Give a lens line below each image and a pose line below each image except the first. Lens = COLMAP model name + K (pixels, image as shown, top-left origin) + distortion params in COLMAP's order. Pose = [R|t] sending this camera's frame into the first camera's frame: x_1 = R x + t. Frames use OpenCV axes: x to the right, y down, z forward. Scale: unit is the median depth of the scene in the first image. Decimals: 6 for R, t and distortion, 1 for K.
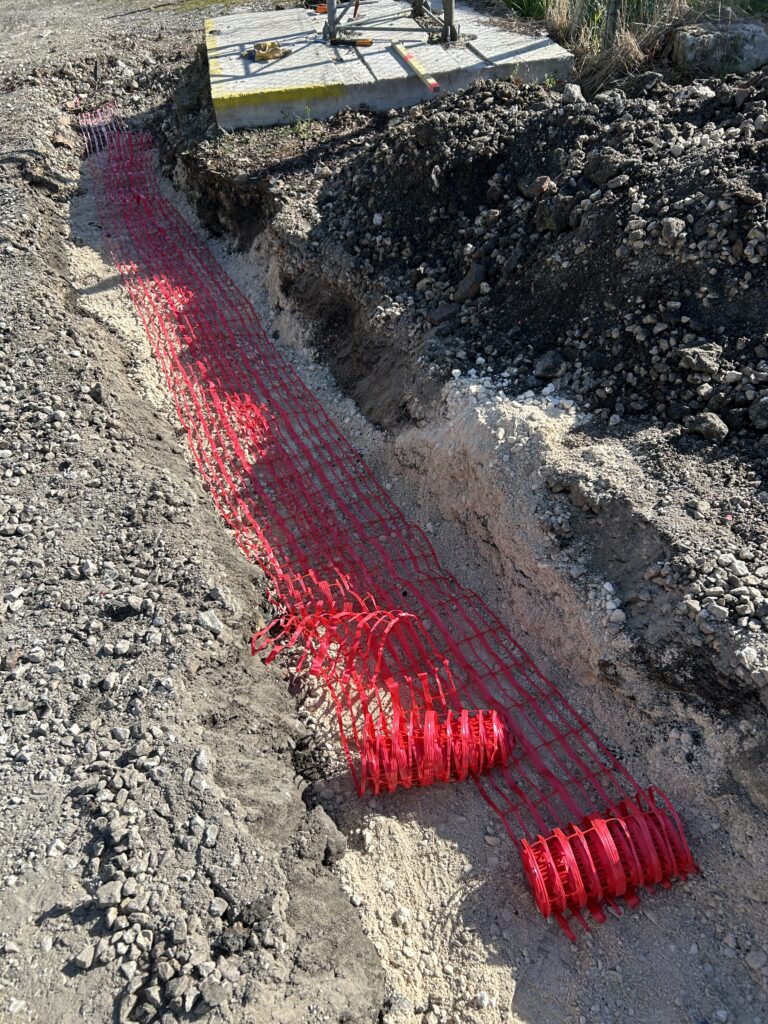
lens RADIAL K [[772.6, 0, 386.2], [0, 772.6, 517.0], [0, 0, 1]] dist [0.042186, -0.050634]
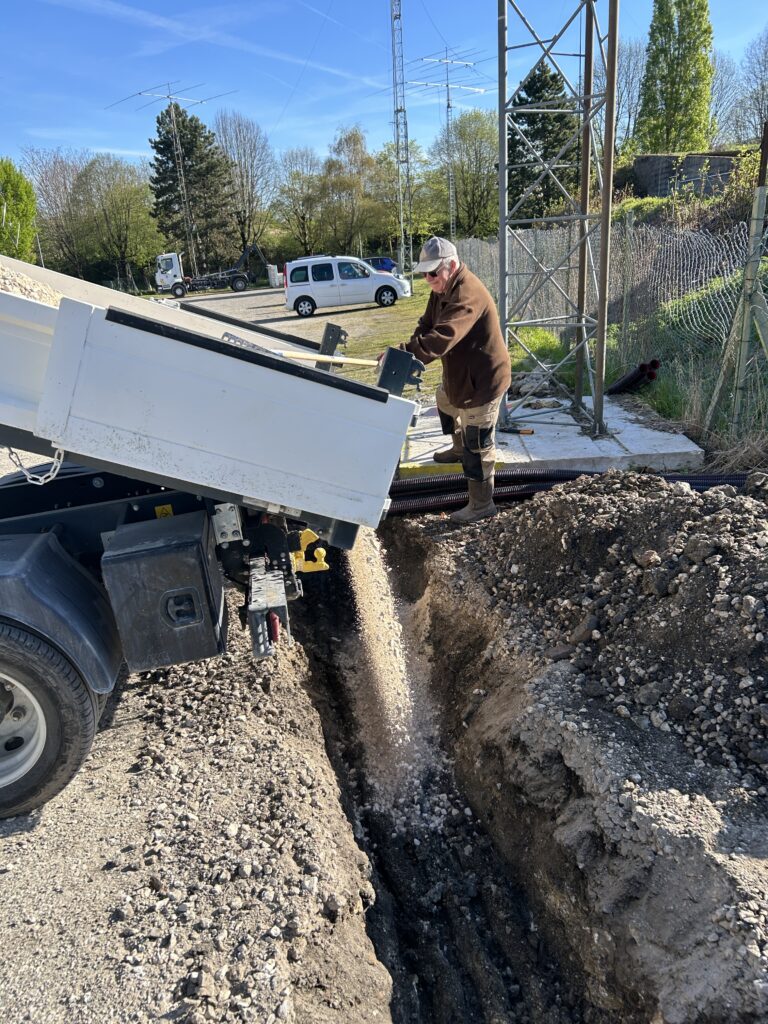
lens RADIAL K [[772.6, 0, 385.9], [0, 772.6, 510.5], [0, 0, 1]] dist [0.042186, -0.050634]
pose [[0.972365, 0.069711, -0.222817, 0.067267], [-0.153147, 0.910808, -0.383372, 0.031735], [0.176218, 0.406902, 0.896314, -0.183548]]
